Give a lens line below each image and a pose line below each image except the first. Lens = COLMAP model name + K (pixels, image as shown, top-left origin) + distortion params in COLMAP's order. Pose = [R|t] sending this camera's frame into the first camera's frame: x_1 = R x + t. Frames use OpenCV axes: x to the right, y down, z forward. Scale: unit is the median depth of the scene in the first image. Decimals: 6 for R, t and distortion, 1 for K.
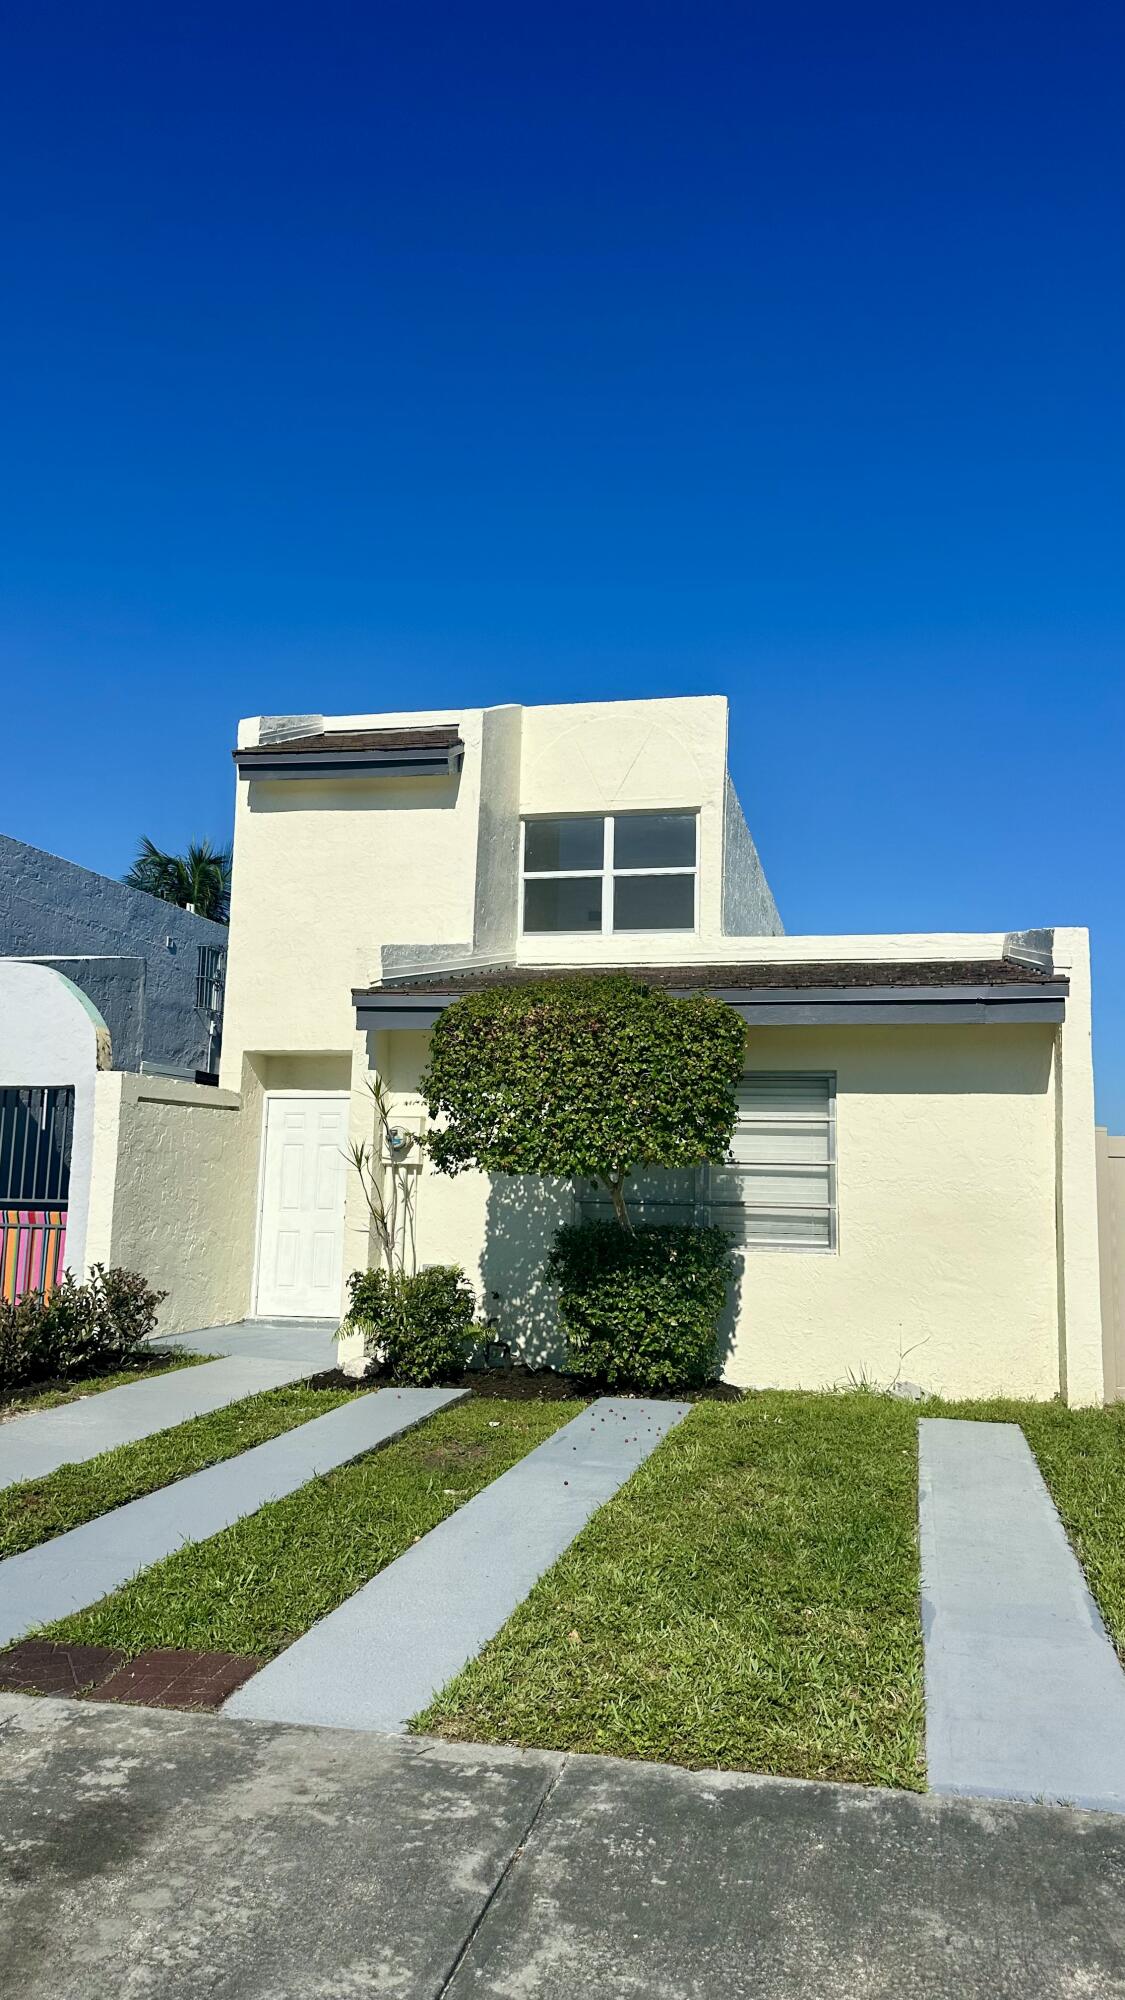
lens RADIAL K [[1357.3, 0, 562.5], [0, 1357.3, 1000.0], [0, 0, 1]] dist [-0.000775, -0.001508]
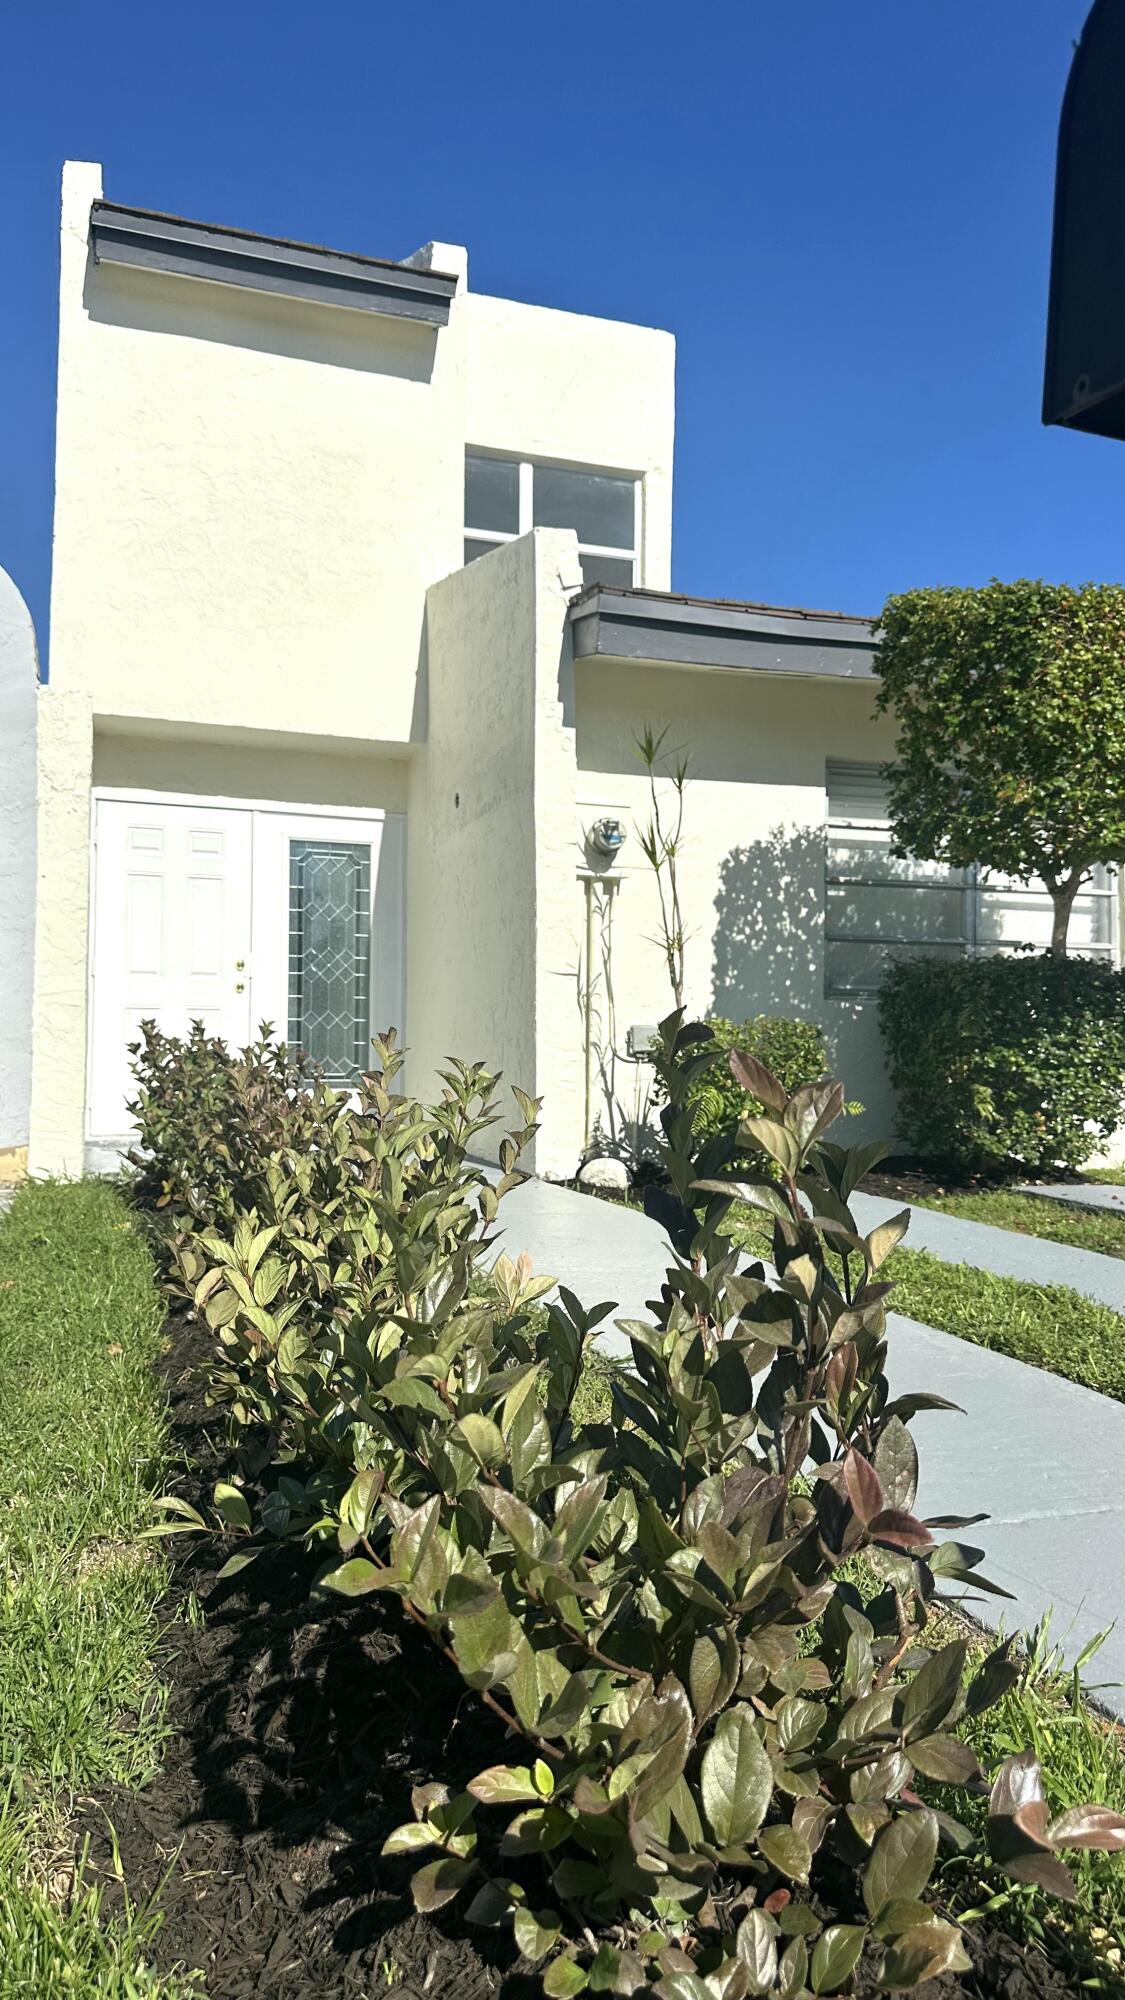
lens RADIAL K [[1357.3, 0, 562.5], [0, 1357.3, 1000.0], [0, 0, 1]] dist [-0.000775, -0.001508]
pose [[0.849540, 0.007694, 0.527468, -0.477696], [-0.072273, 0.992163, 0.101930, 0.113960], [-0.522550, -0.124715, 0.843438, 0.449505]]
